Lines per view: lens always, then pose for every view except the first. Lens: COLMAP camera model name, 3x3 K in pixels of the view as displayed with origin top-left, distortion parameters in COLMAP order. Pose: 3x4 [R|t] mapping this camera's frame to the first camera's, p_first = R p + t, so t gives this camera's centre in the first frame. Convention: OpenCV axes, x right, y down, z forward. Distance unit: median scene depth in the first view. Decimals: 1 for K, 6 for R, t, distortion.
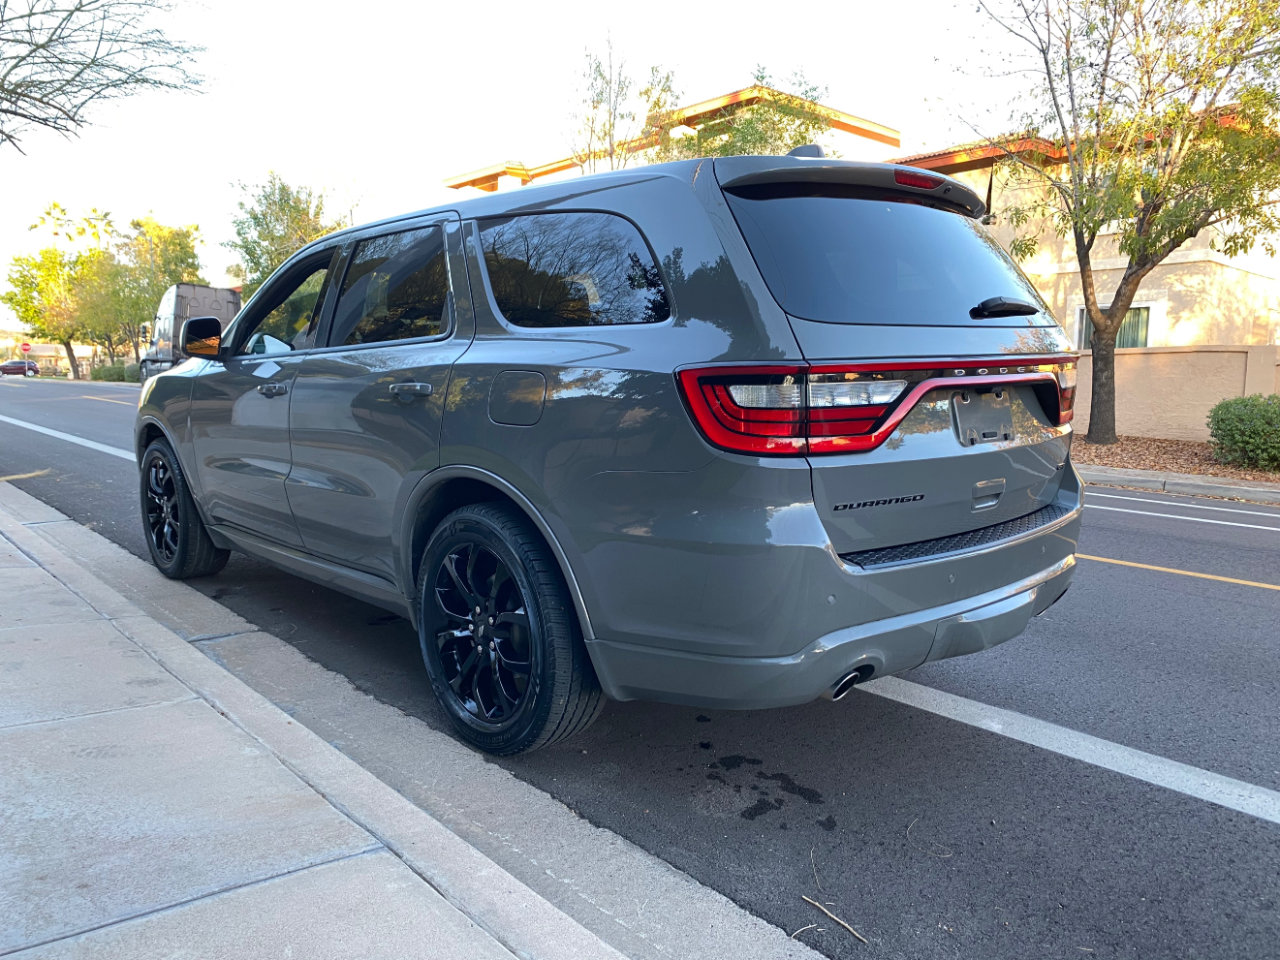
lens RADIAL K [[975.5, 0, 628.4], [0, 975.5, 487.5], [0, 0, 1]] dist [0.012026, -0.004750]
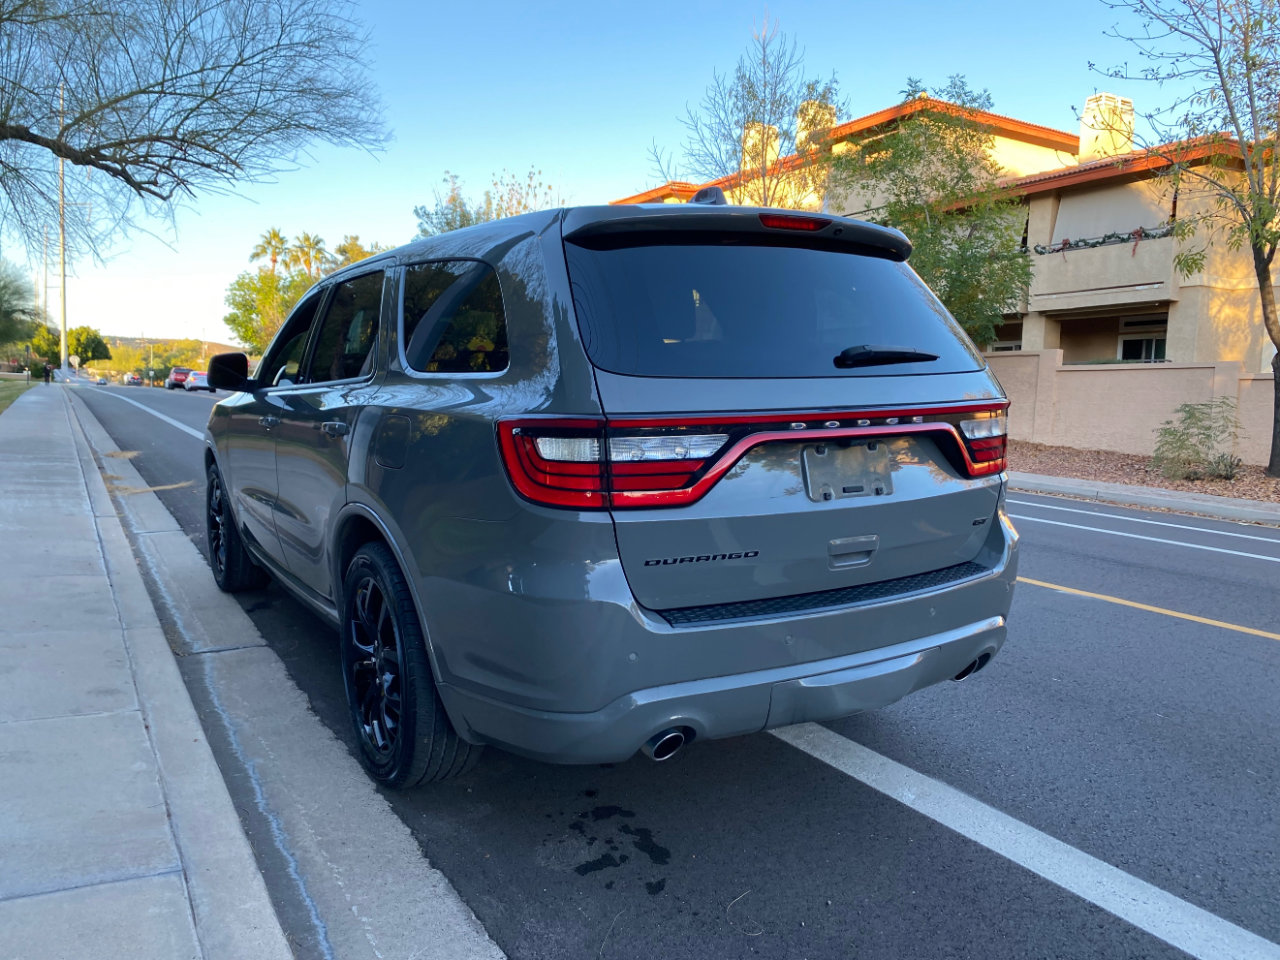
lens RADIAL K [[976.3, 0, 628.8], [0, 976.3, 482.3], [0, 0, 1]] dist [0.013071, -0.003119]
pose [[0.983355, 0.024273, -0.180063, 0.275253], [-0.028272, 0.999407, -0.019674, -0.030376], [0.179479, 0.024438, 0.983458, 0.023146]]
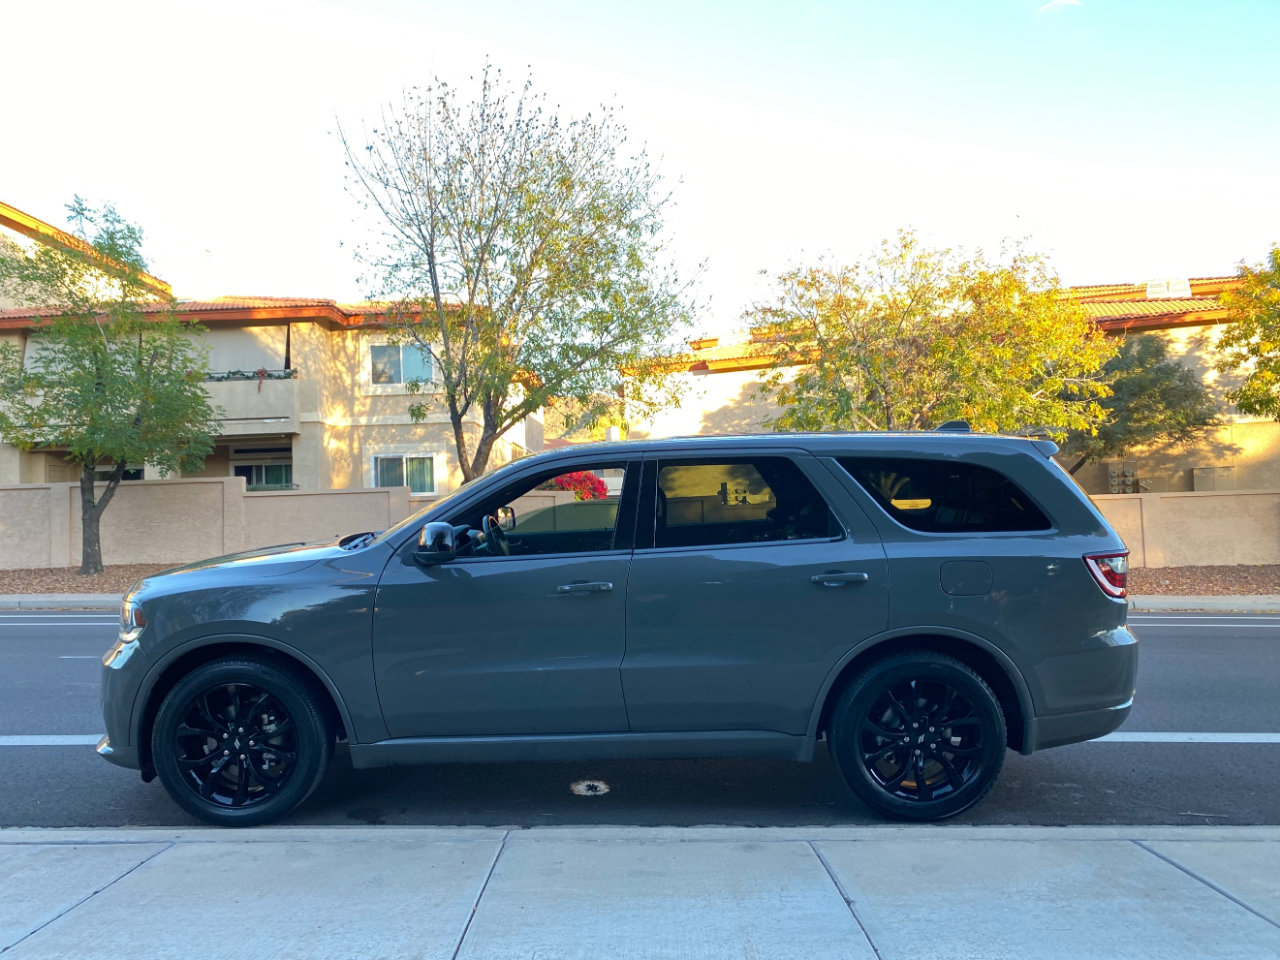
lens RADIAL K [[976.3, 0, 628.8], [0, 976.3, 482.3], [0, 0, 1]] dist [0.013071, -0.003119]
pose [[0.669230, -0.008283, 0.743009, -1.465372], [0.111983, 0.989641, -0.089831, -0.147136], [-0.734569, 0.143322, 0.663225, 0.267030]]
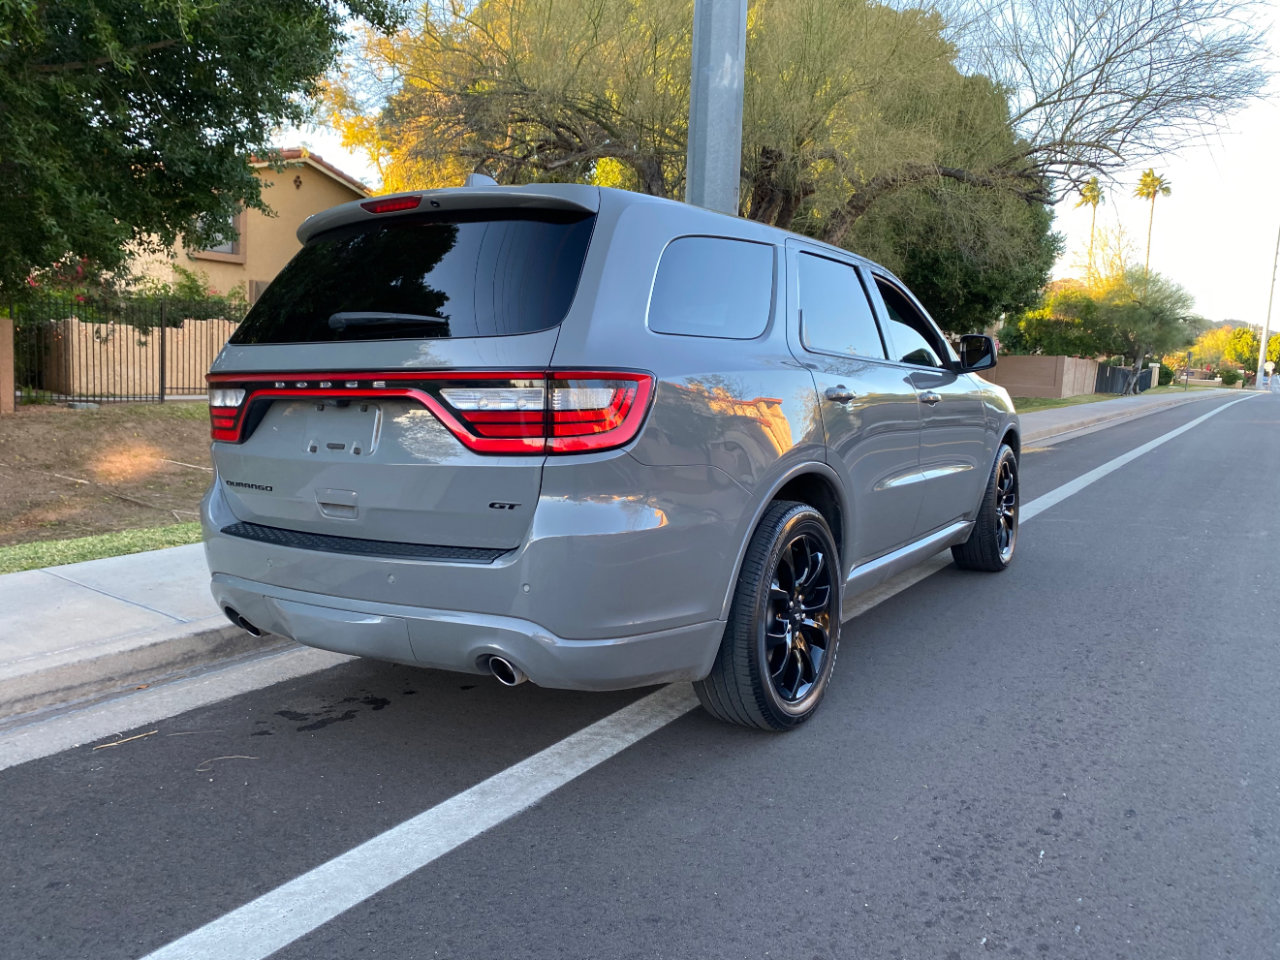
lens RADIAL K [[970.7, 0, 630.0], [0, 970.7, 475.6], [0, 0, 1]] dist [0.013913, -0.006607]
pose [[0.273271, 0.100768, -0.956645, 1.222012], [-0.132887, 0.988917, 0.066208, -0.111982], [0.952714, 0.109033, 0.283633, 0.851068]]
